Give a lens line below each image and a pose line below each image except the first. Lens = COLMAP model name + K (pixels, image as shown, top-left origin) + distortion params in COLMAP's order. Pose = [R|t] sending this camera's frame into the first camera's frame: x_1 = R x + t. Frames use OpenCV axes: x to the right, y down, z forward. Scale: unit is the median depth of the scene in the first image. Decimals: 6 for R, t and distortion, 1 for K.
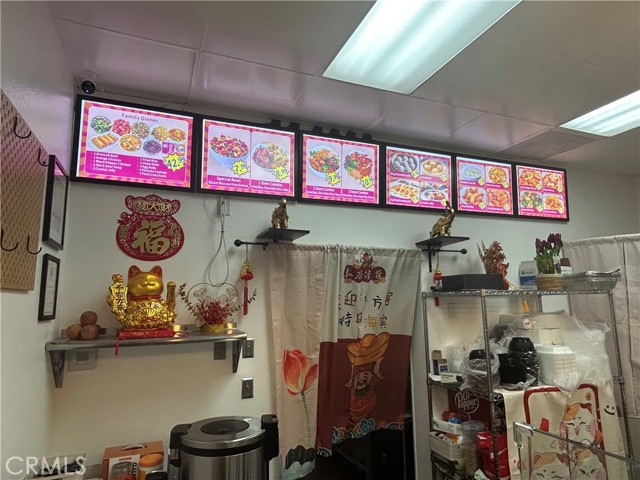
lens RADIAL K [[406.0, 0, 320.0], [0, 406.0, 240.0], [0, 0, 1]] dist [0.008574, 0.000909]
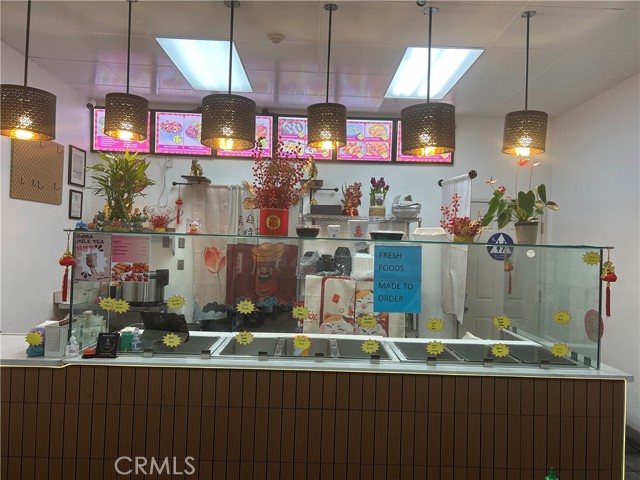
lens RADIAL K [[482.8, 0, 323.3], [0, 482.8, 237.7], [0, 0, 1]] dist [0.028846, -0.008331]
pose [[0.933014, 0.043590, -0.357191, 1.097719], [0.005459, 0.990807, 0.135174, -0.038915], [0.359799, -0.128069, 0.924199, -0.699956]]
